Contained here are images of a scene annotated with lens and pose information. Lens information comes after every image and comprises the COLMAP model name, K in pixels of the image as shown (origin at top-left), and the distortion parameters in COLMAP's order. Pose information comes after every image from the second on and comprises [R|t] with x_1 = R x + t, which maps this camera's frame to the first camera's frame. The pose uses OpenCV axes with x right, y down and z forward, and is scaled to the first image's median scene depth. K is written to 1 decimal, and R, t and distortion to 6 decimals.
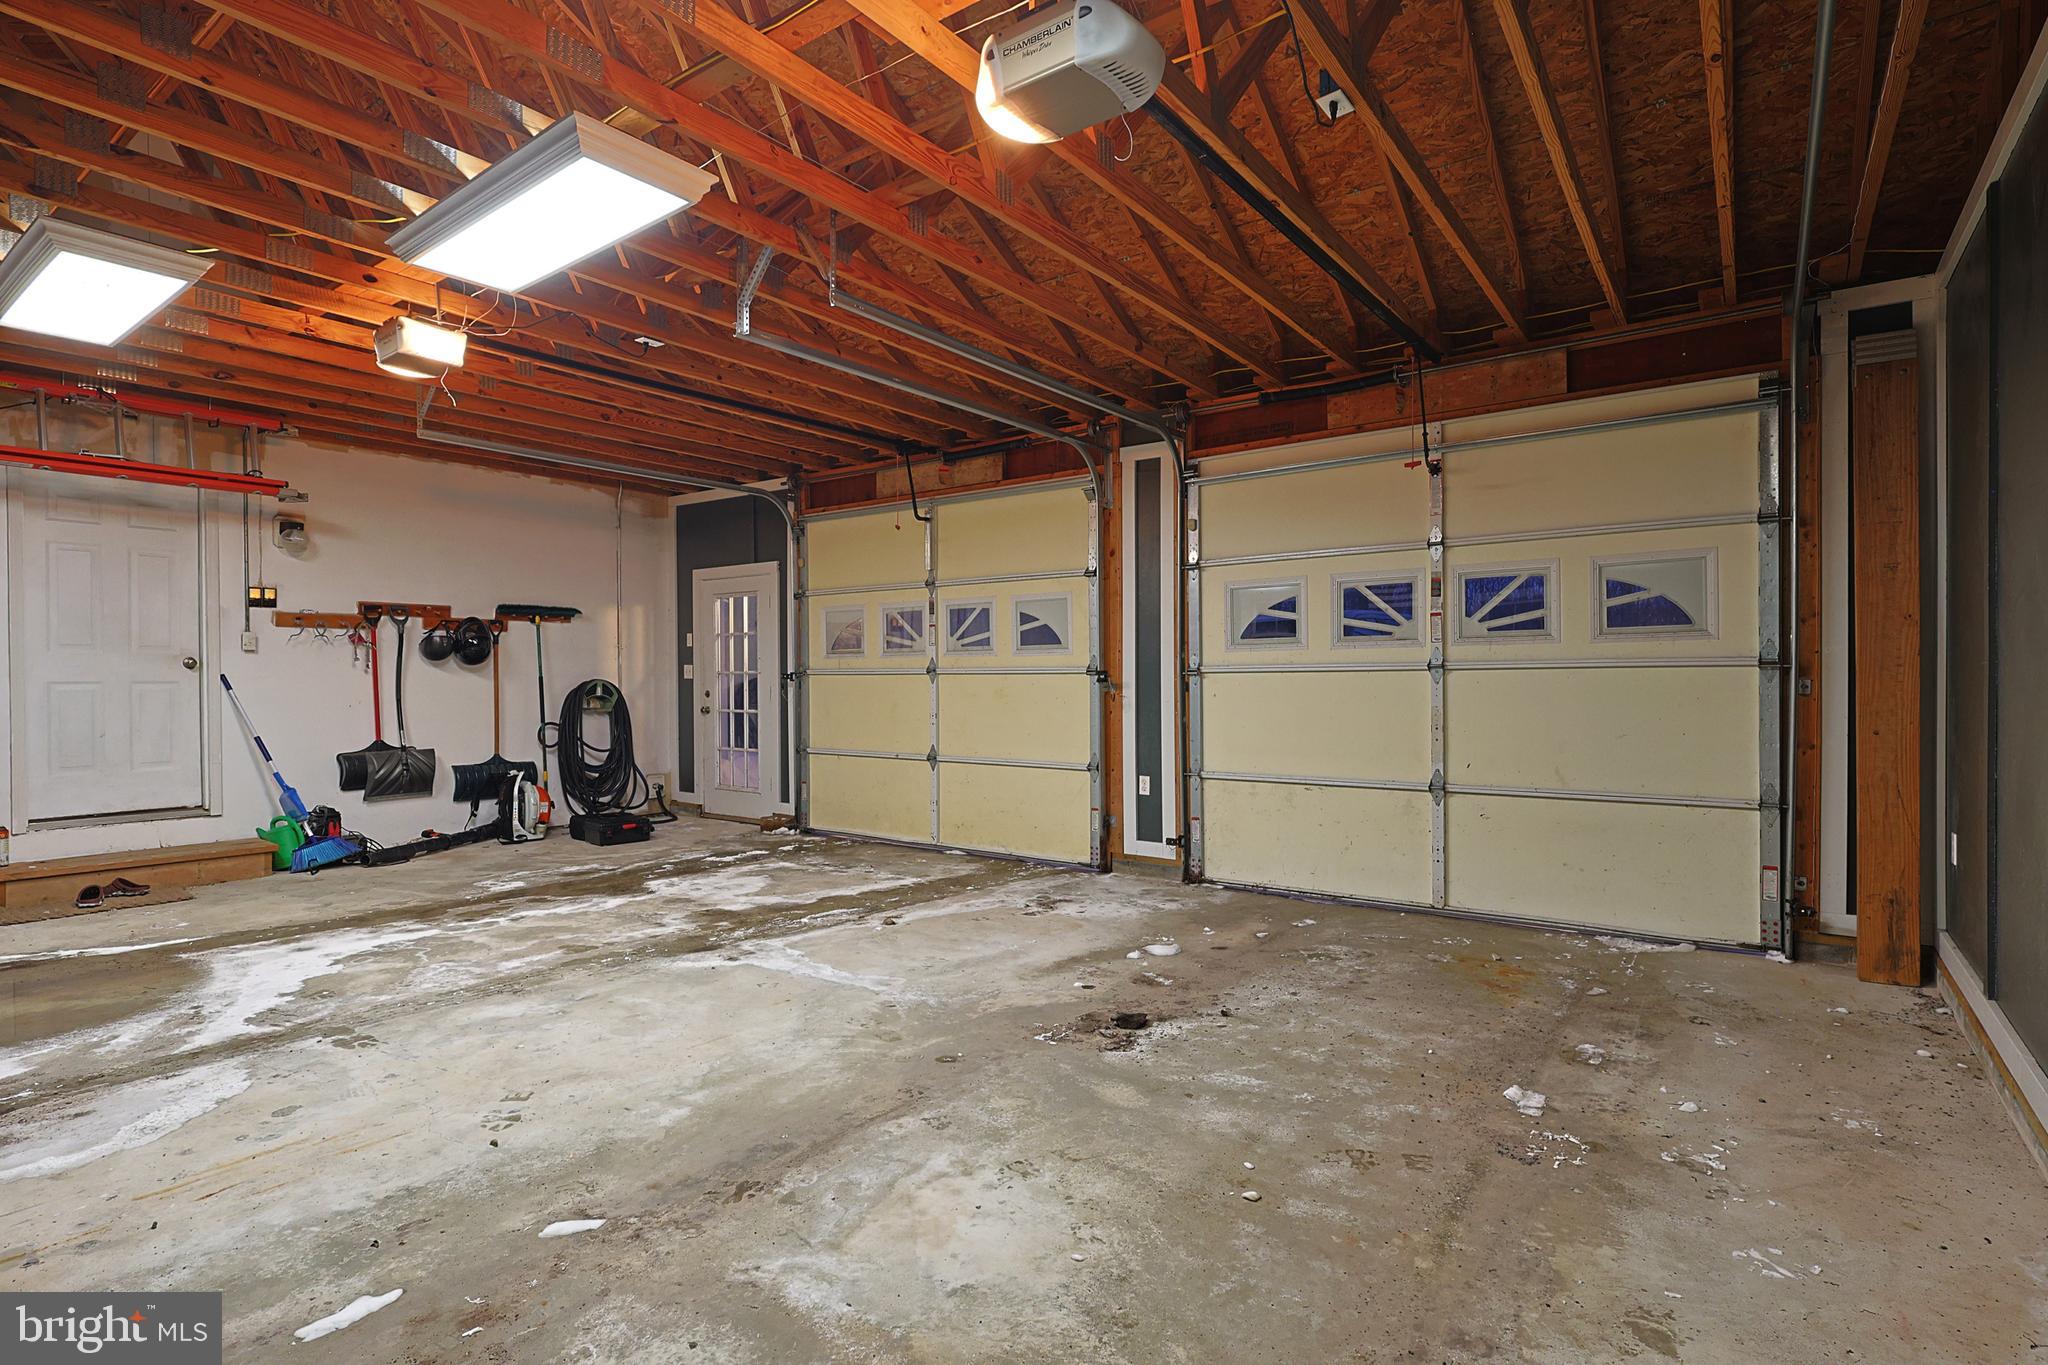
lens RADIAL K [[998.6, 0, 1029.3], [0, 998.6, 682.3], [0, 0, 1]] dist [0.002310, 0.001520]
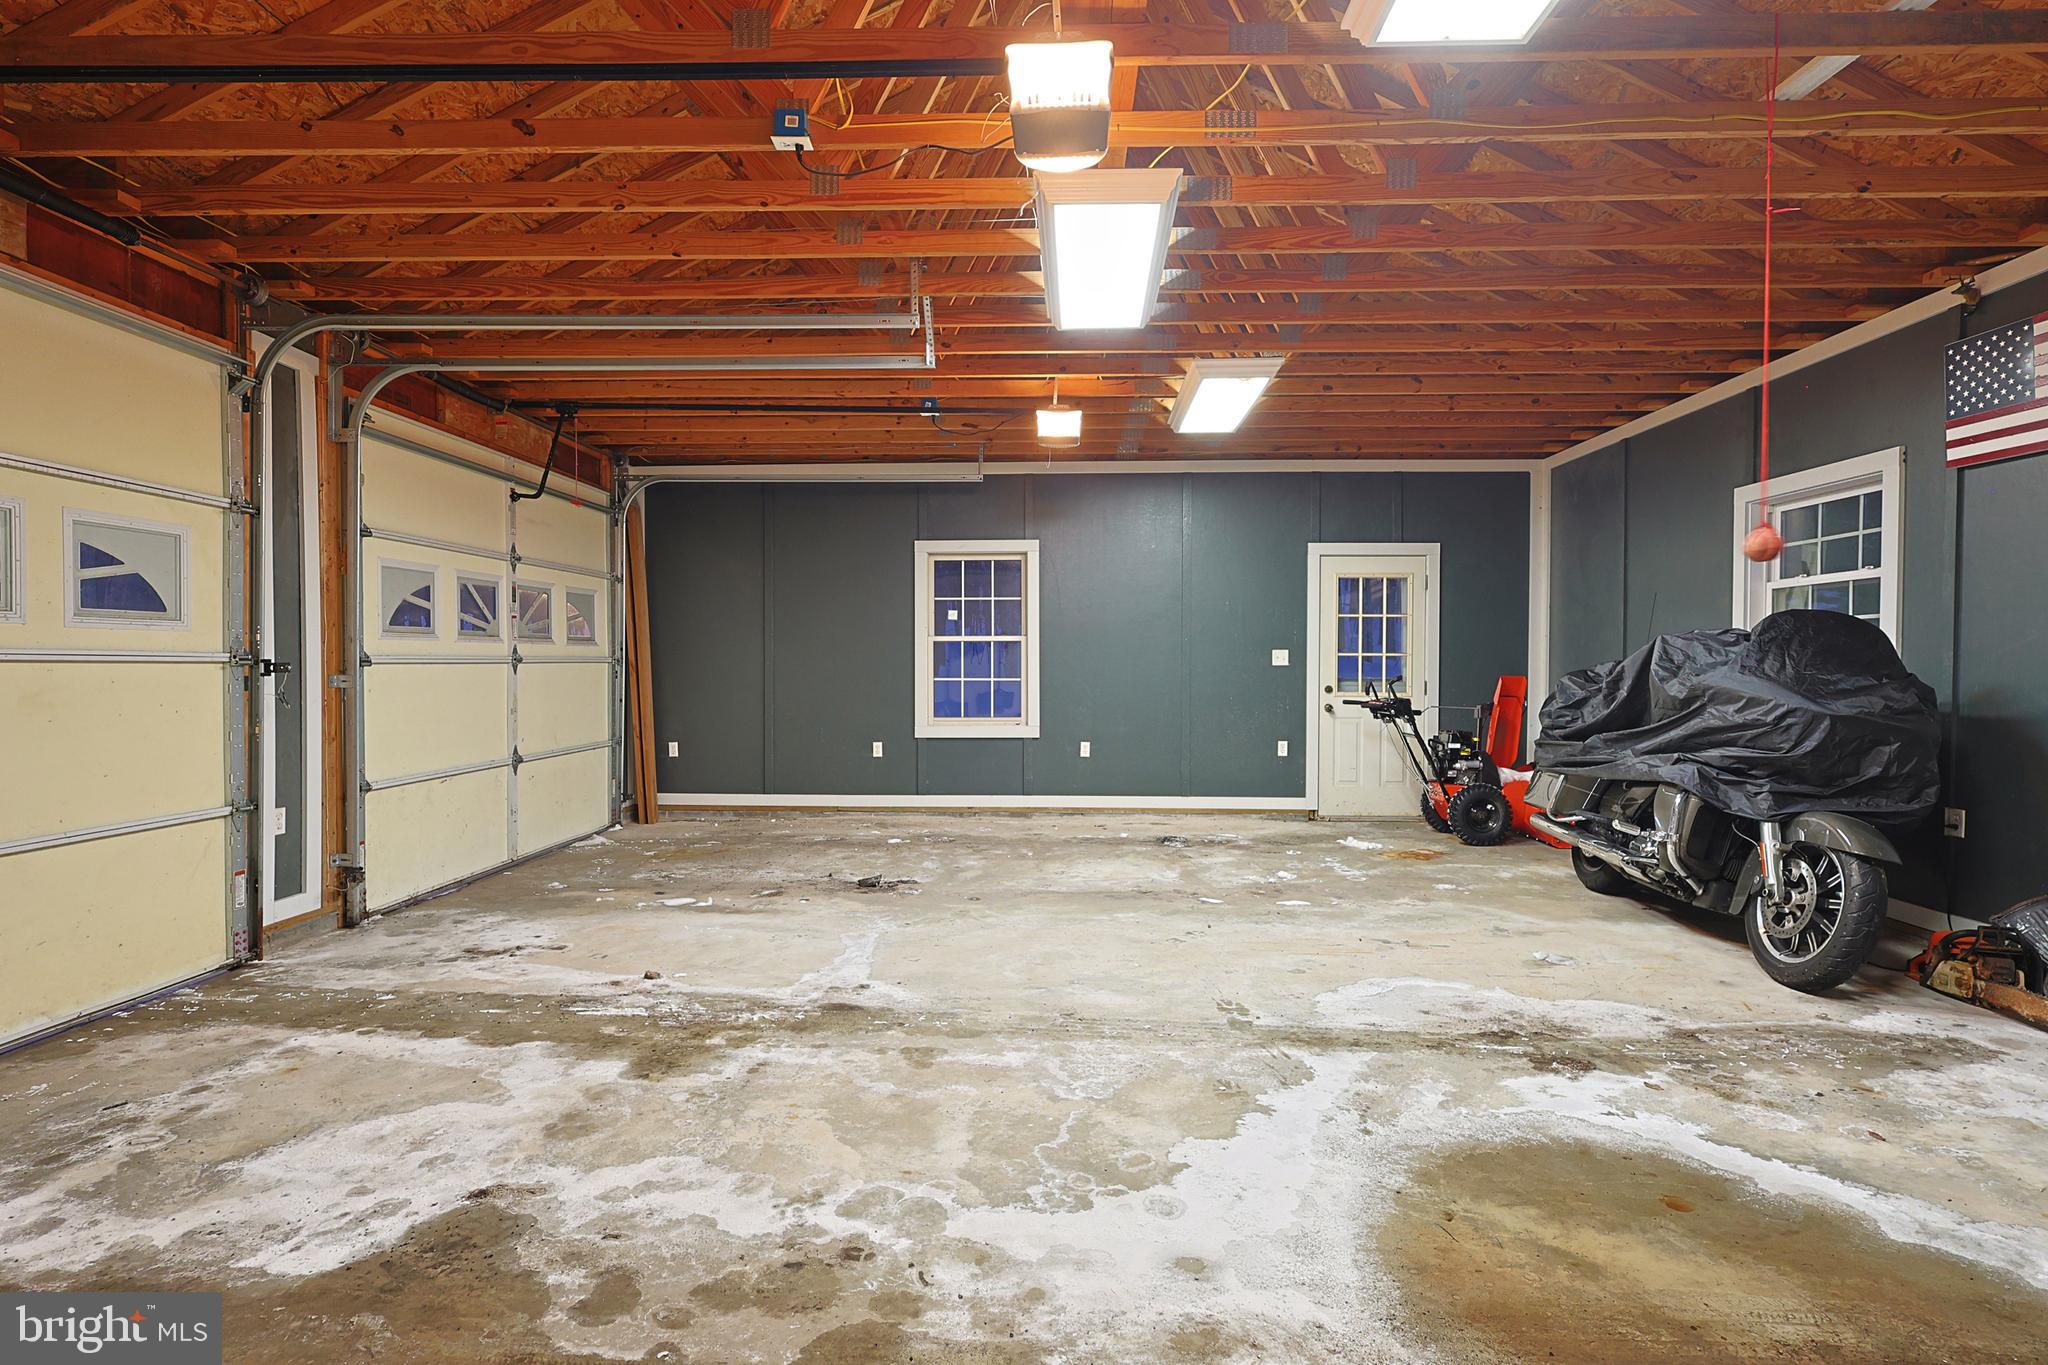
lens RADIAL K [[998.6, 0, 1029.3], [0, 998.6, 682.3], [0, 0, 1]] dist [0.002310, 0.001520]
pose [[-0.565507, -0.007894, 0.824706, -1.057767], [0.008651, 0.999842, 0.015503, -0.002407], [-0.824698, 0.015901, -0.565350, 1.317205]]
